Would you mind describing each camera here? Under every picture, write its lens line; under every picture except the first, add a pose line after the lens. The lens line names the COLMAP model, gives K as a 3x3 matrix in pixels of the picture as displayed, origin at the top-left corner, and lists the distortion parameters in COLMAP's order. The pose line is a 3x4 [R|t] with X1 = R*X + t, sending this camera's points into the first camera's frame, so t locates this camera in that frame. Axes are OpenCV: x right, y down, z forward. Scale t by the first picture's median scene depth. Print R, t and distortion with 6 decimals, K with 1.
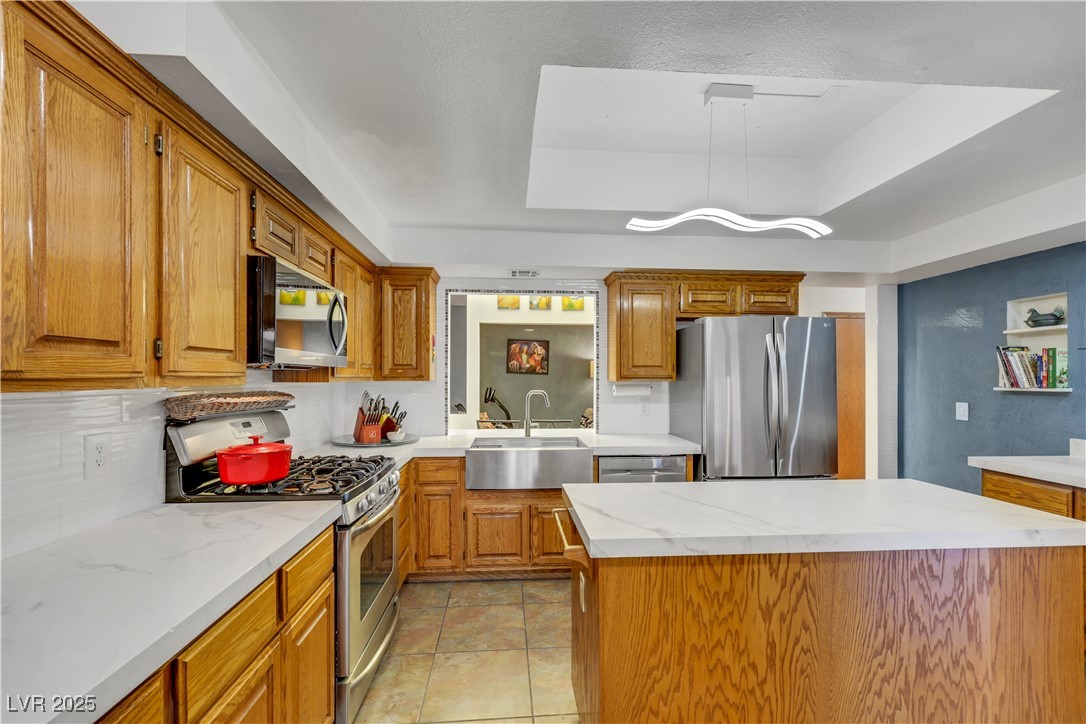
lens RADIAL K [[450.2, 0, 542.4], [0, 450.2, 368.8], [0, 0, 1]] dist [-0.000558, 0.000360]
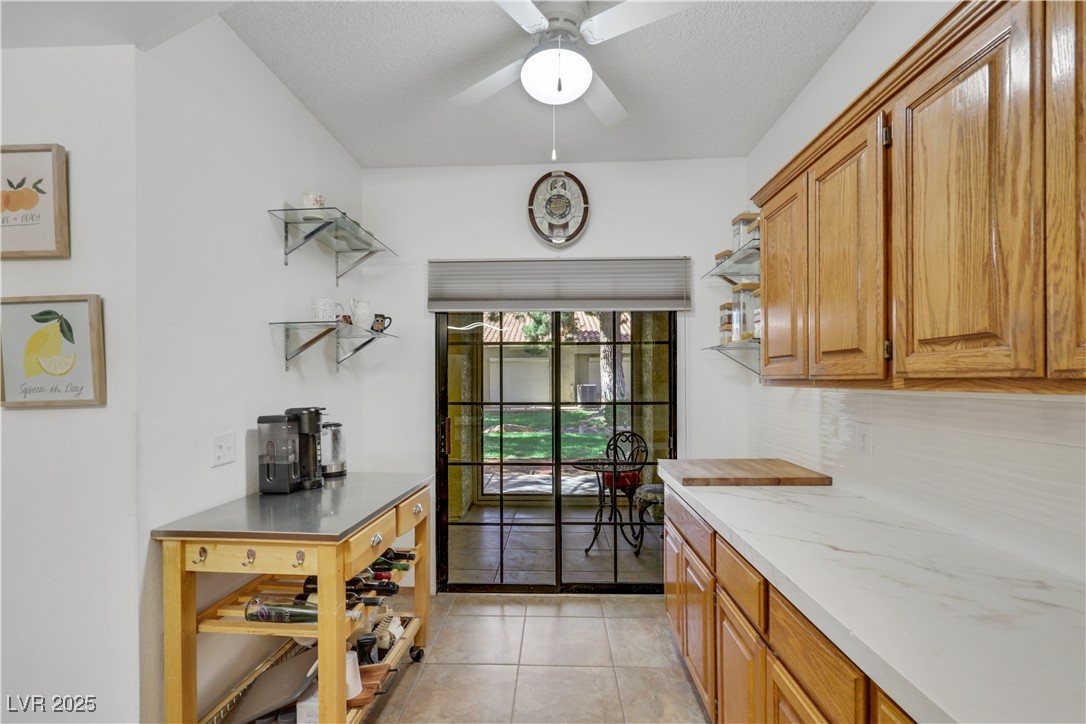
lens RADIAL K [[450.2, 0, 538.4], [0, 450.2, 381.0], [0, 0, 1]] dist [-0.000558, 0.000360]
pose [[-0.993353, 0.005656, 0.114972, -0.160062], [0.003881, 0.999870, -0.015660, 0.021757], [-0.115046, -0.015110, -0.993245, 1.250752]]
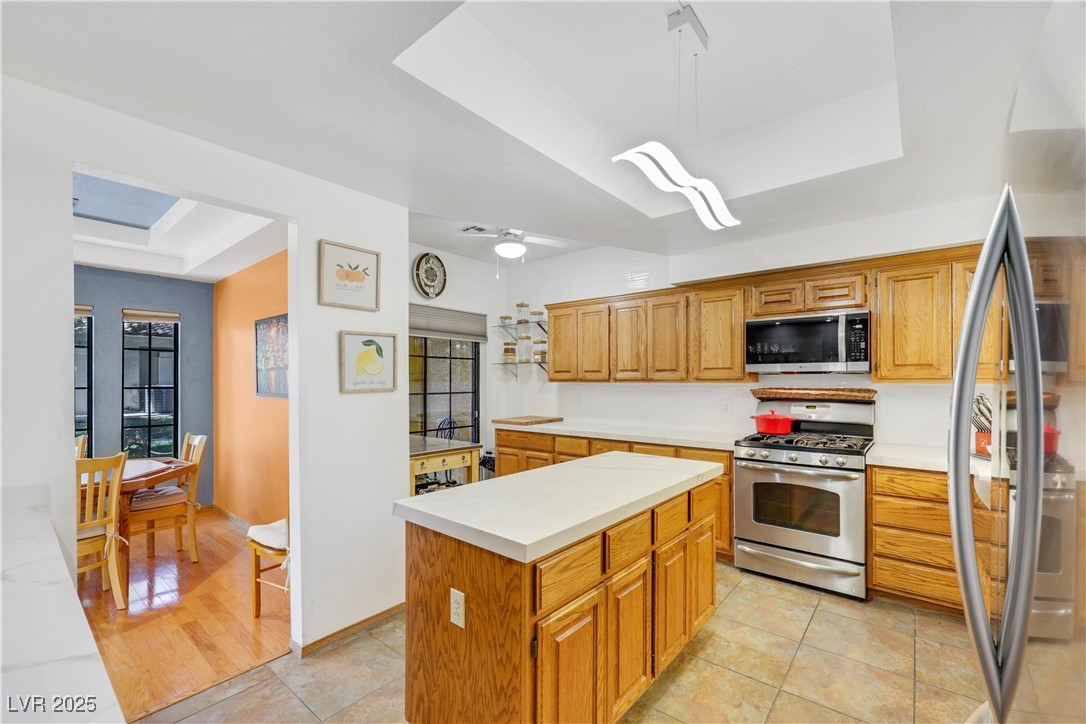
lens RADIAL K [[450.2, 0, 546.0], [0, 450.2, 378.8], [0, 0, 1]] dist [-0.000558, 0.000360]
pose [[-0.684025, -0.000751, -0.729458, 1.855795], [0.014368, 0.999792, -0.014503, 0.041891], [0.729317, -0.020402, -0.683872, 2.149924]]
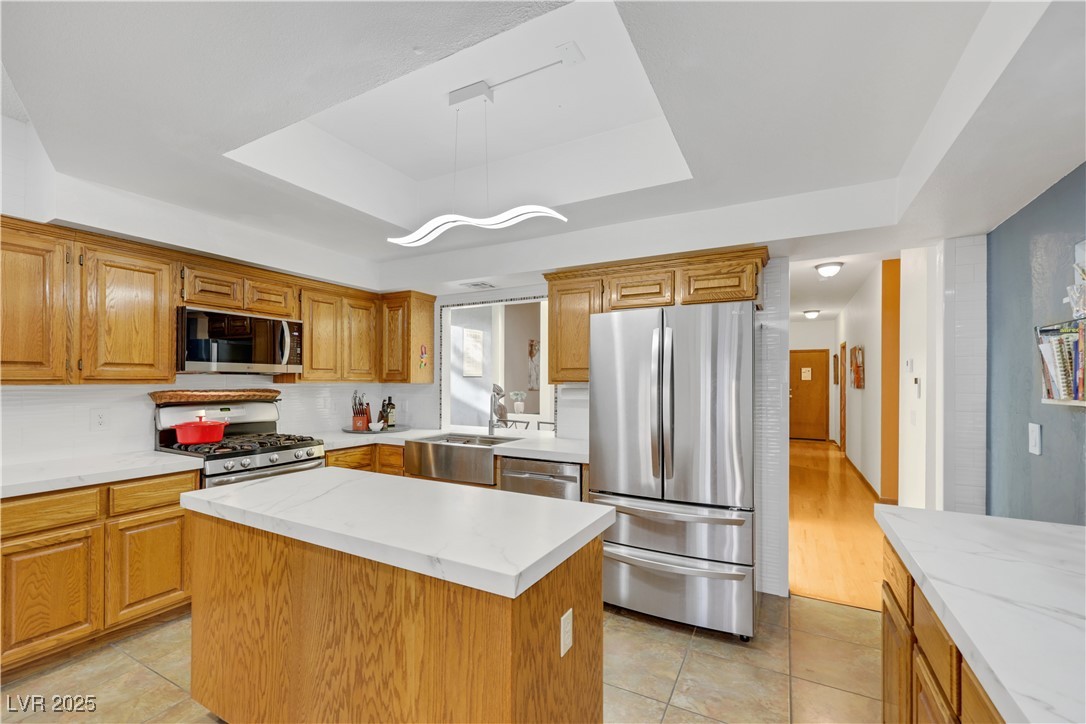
lens RADIAL K [[450.2, 0, 544.2], [0, 450.2, 371.5], [0, 0, 1]] dist [-0.000558, 0.000360]
pose [[0.844996, -0.009740, -0.534683, 1.701218], [0.008648, 0.999952, -0.004549, 0.009387], [0.534702, -0.000780, 0.845040, 0.384016]]
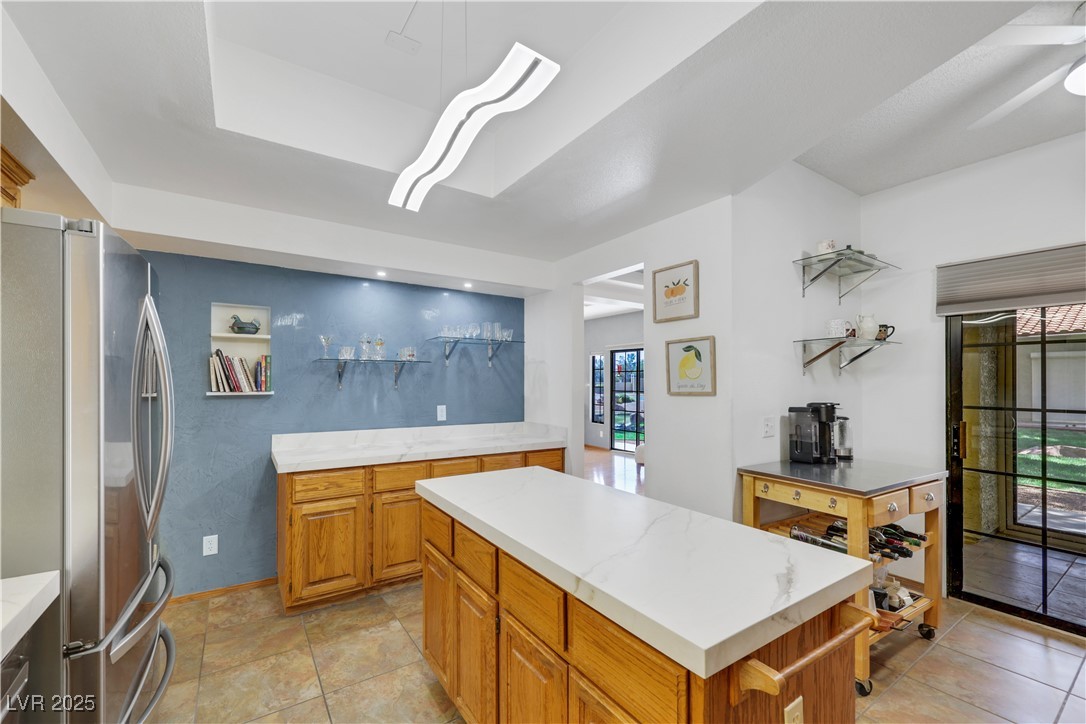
lens RADIAL K [[450.2, 0, 538.5], [0, 450.2, 376.9], [0, 0, 1]] dist [-0.000558, 0.000360]
pose [[-0.493855, 0.008939, 0.869498, -0.327724], [-0.019187, 0.999592, -0.021174, 0.034359], [-0.869333, -0.027140, -0.493482, 1.899494]]
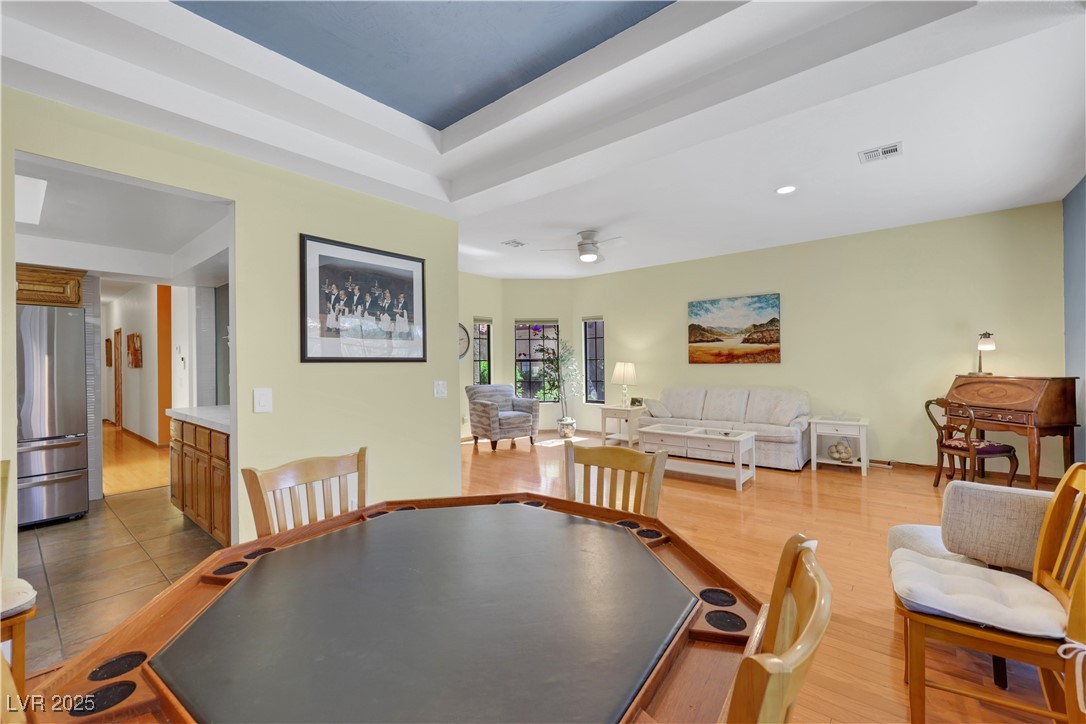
lens RADIAL K [[450.2, 0, 540.0], [0, 450.2, 361.4], [0, 0, 1]] dist [-0.000558, 0.000360]
pose [[0.699297, -0.011546, 0.714738, 1.438558], [0.002206, 0.999900, 0.013995, 0.040104], [-0.714828, -0.008210, 0.699252, -1.746297]]
